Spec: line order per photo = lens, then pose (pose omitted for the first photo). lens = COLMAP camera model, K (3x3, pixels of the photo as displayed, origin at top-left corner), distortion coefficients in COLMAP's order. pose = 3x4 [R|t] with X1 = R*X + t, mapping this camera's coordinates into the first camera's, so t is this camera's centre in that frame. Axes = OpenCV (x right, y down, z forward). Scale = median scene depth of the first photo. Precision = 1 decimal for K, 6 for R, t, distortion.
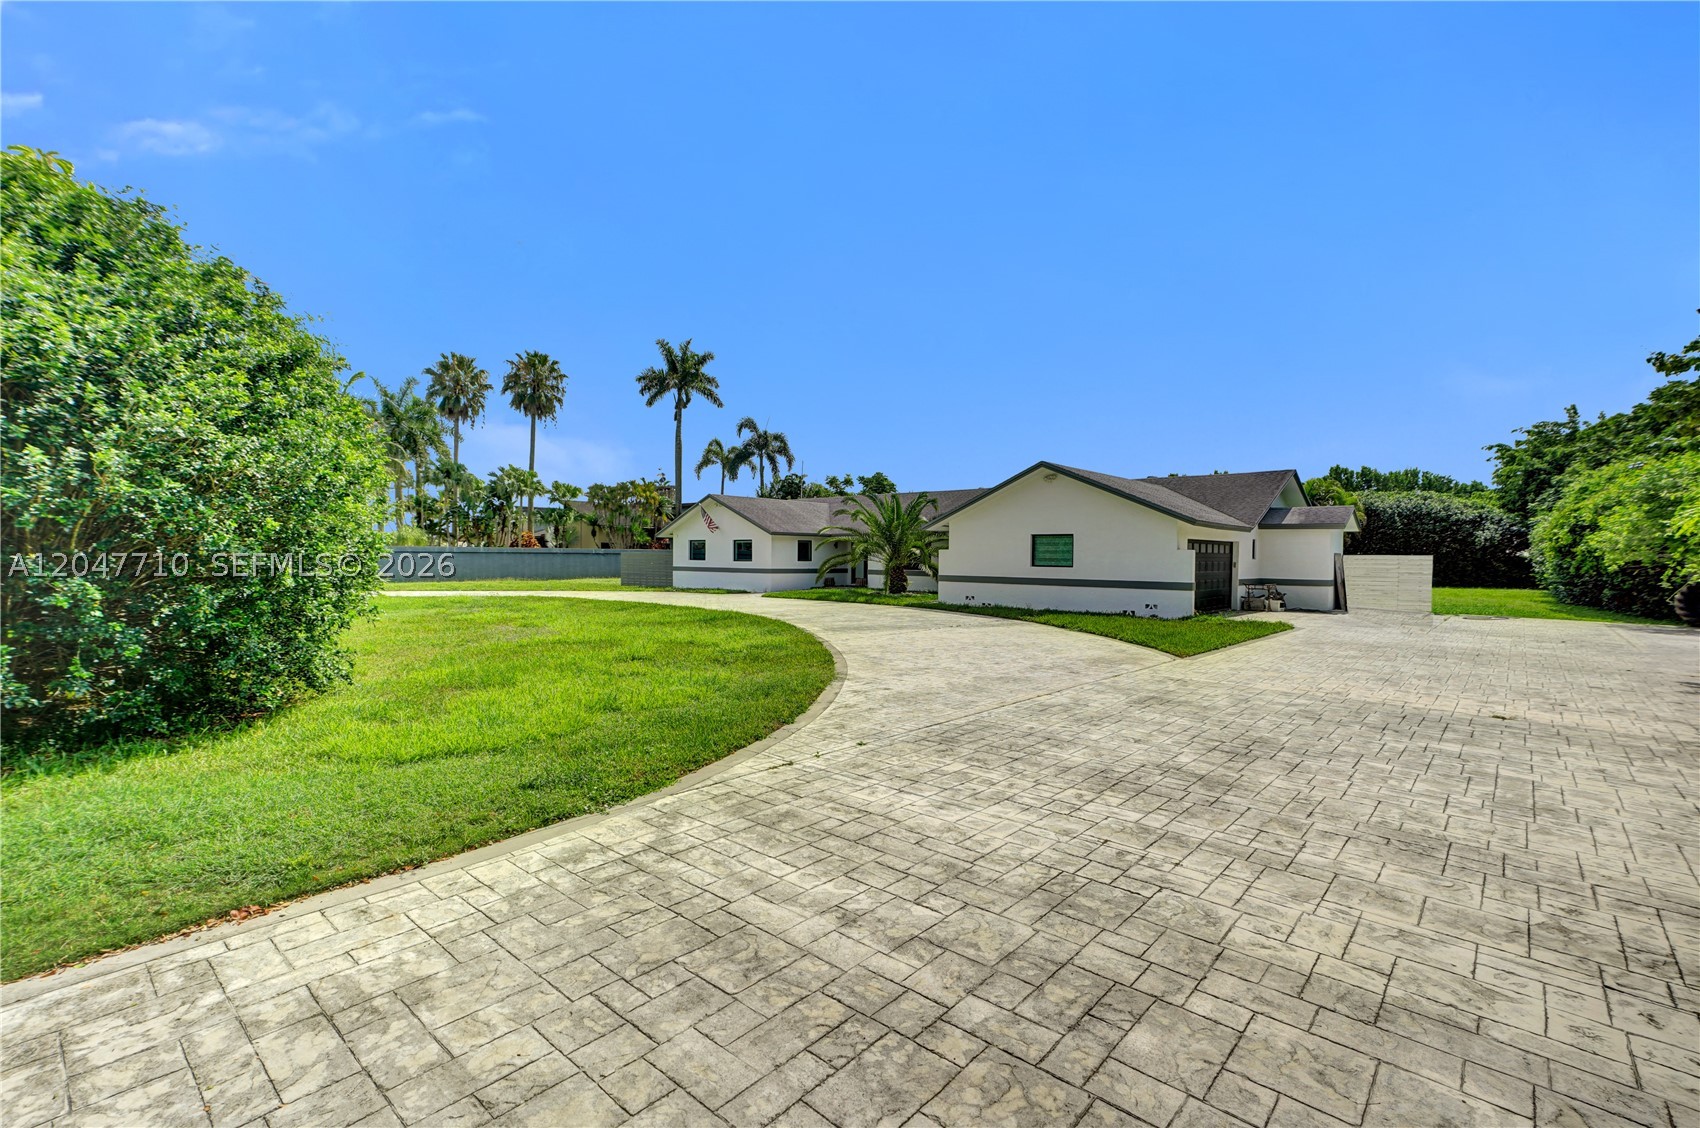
lens RADIAL K [[757.7, 0, 849.8], [0, 757.7, 567.6], [0, 0, 1]] dist [-0.002358, 0.007546]
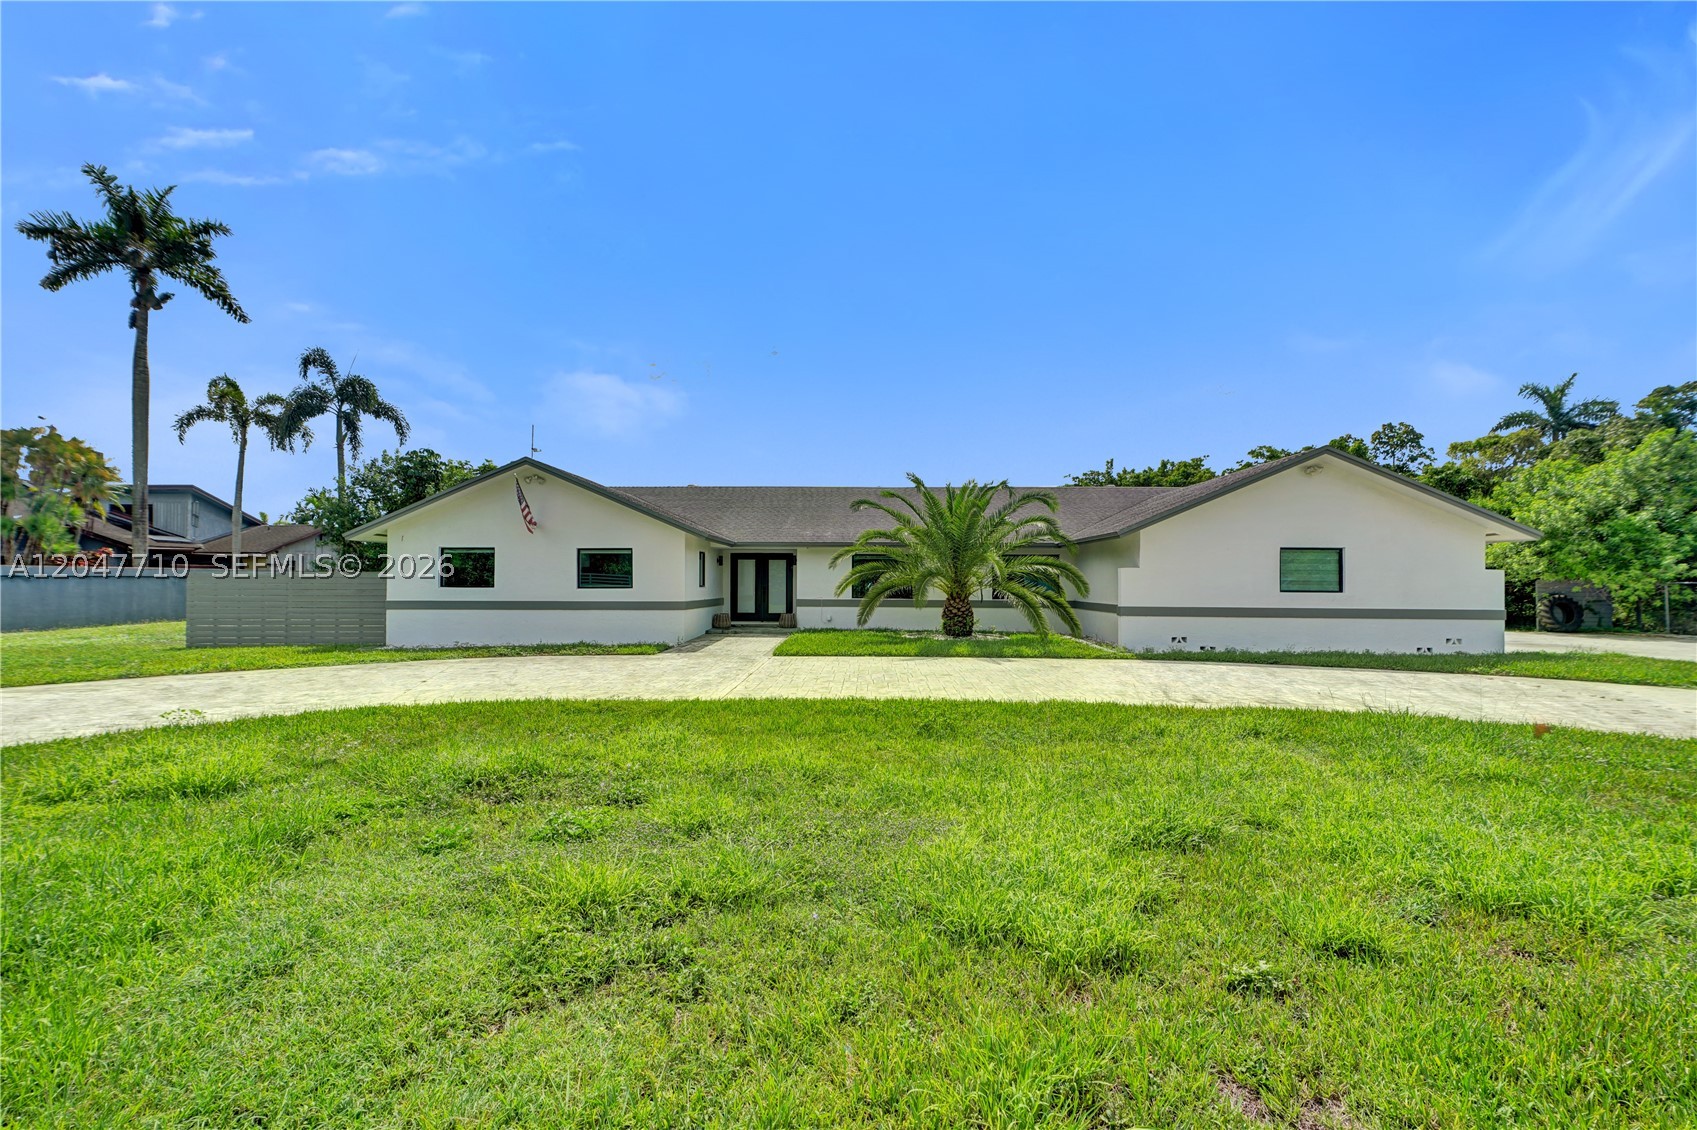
lens RADIAL K [[751.7, 0, 844.9], [0, 751.7, 565.7], [0, 0, 1]] dist [0.001866, 0.018458]
pose [[0.765550, 0.005492, 0.643353, -0.233978], [0.012524, 0.999647, -0.023436, -0.006703], [-0.643255, 0.025999, 0.765211, 0.317792]]
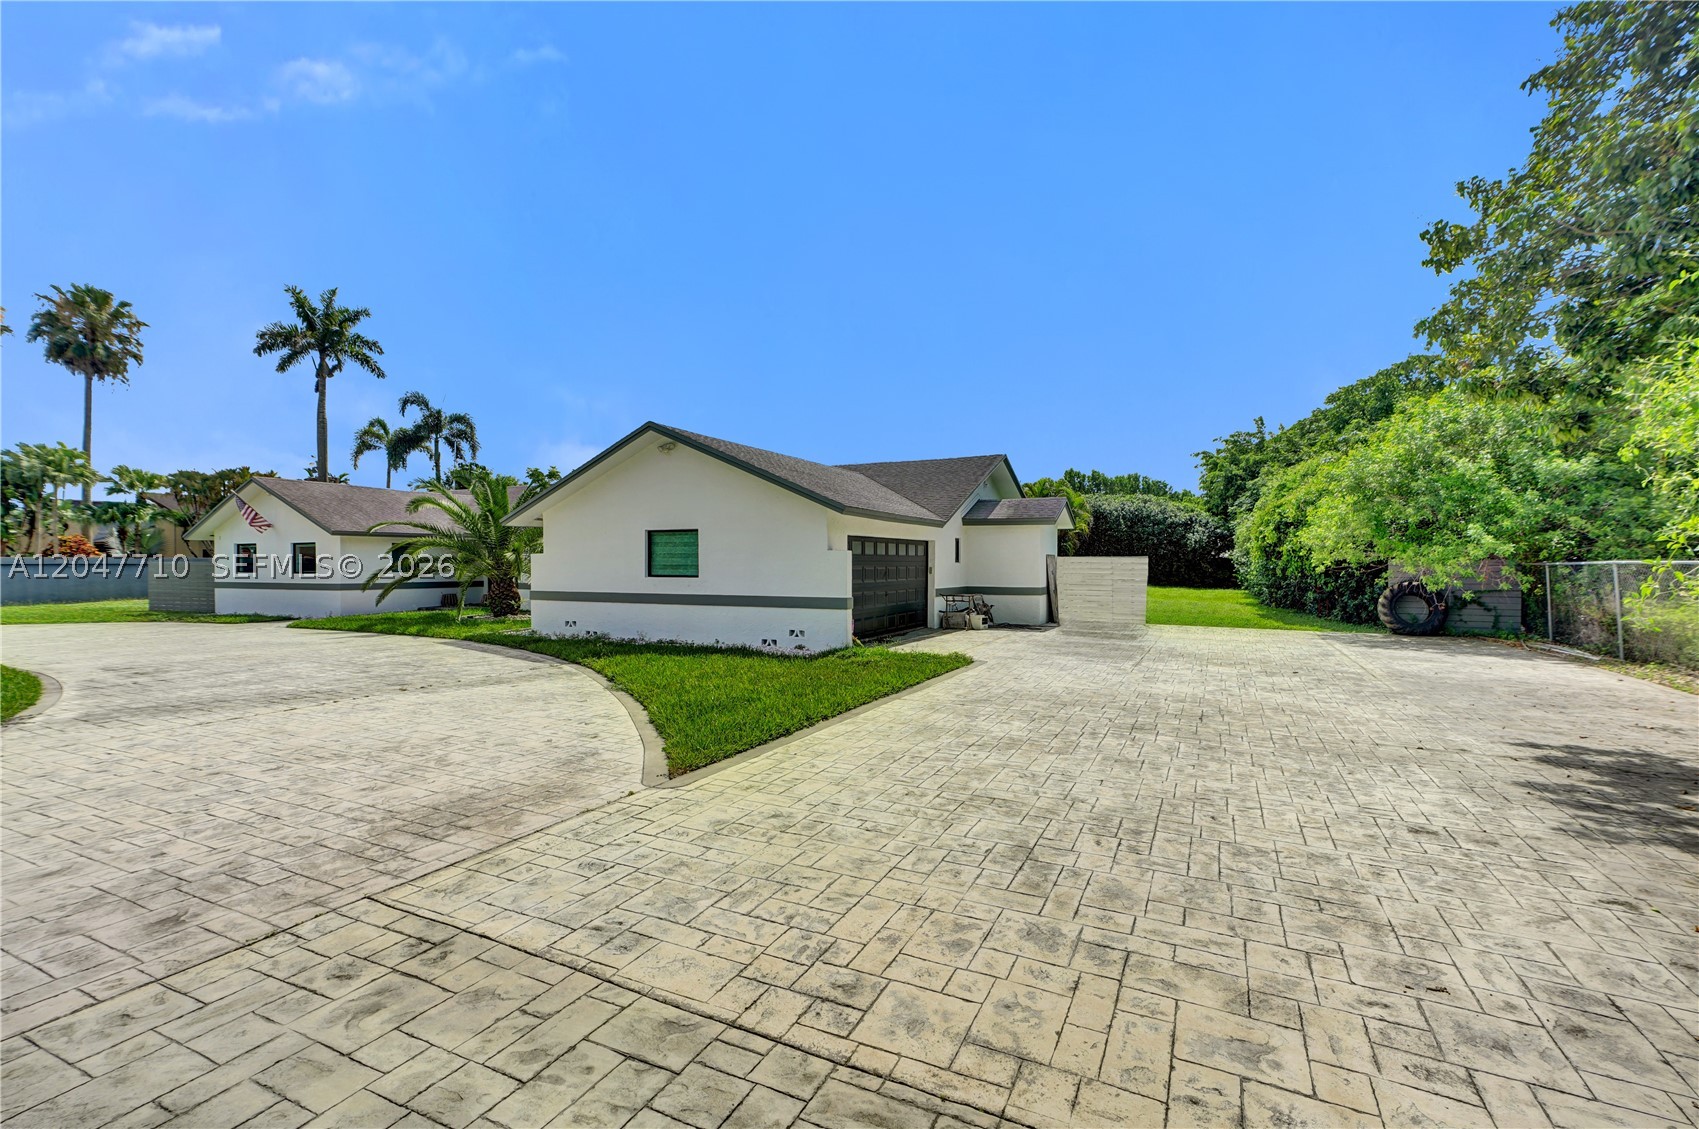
lens RADIAL K [[757.3, 0, 849.3], [0, 757.3, 568.1], [0, 0, 1]] dist [-0.002358, 0.007546]
pose [[0.963532, -0.012111, 0.267317, 0.105010], [0.014323, 0.999877, -0.006327, -0.001155], [-0.267208, 0.009925, 0.963588, 0.130144]]
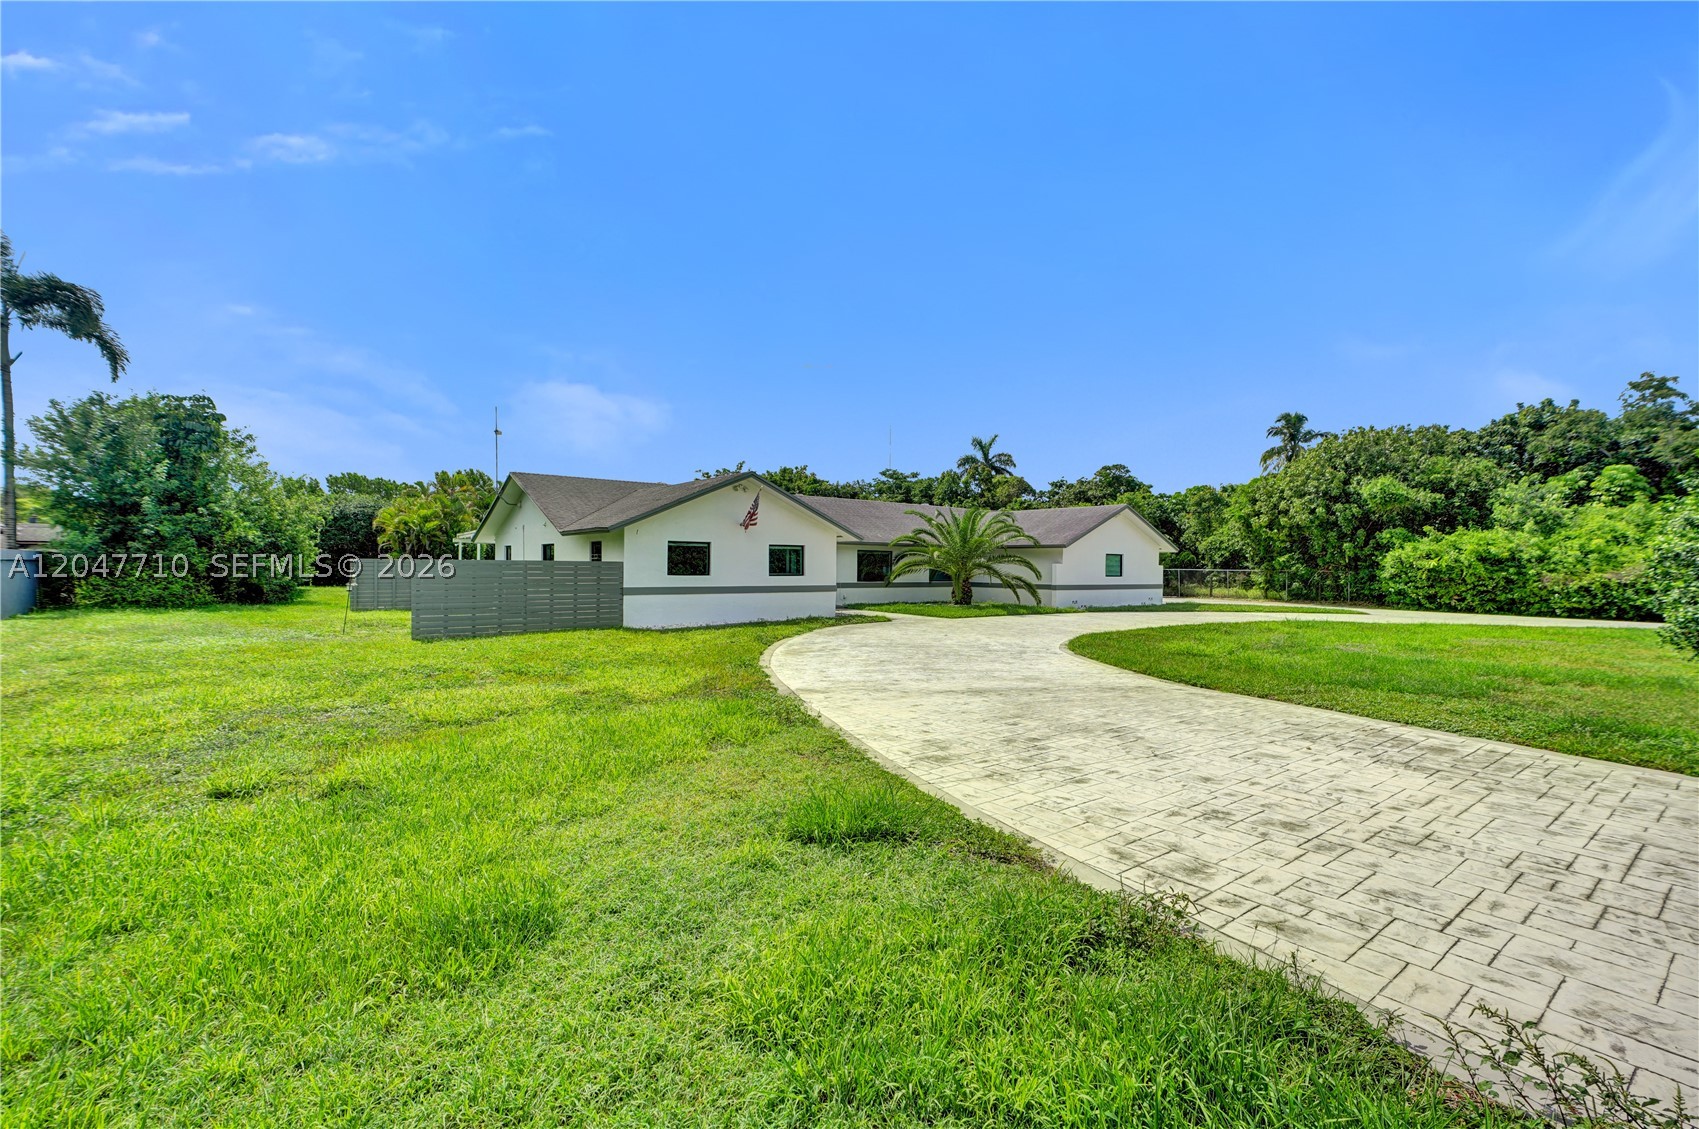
lens RADIAL K [[775.0, 0, 848.7], [0, 775.0, 569.4], [0, 0, 1]] dist [0.000855, 0.000513]
pose [[0.166047, -0.013101, 0.986031, -0.558983], [0.004411, 0.999912, 0.012543, -0.015653], [-0.986108, 0.002266, 0.166090, 0.543707]]
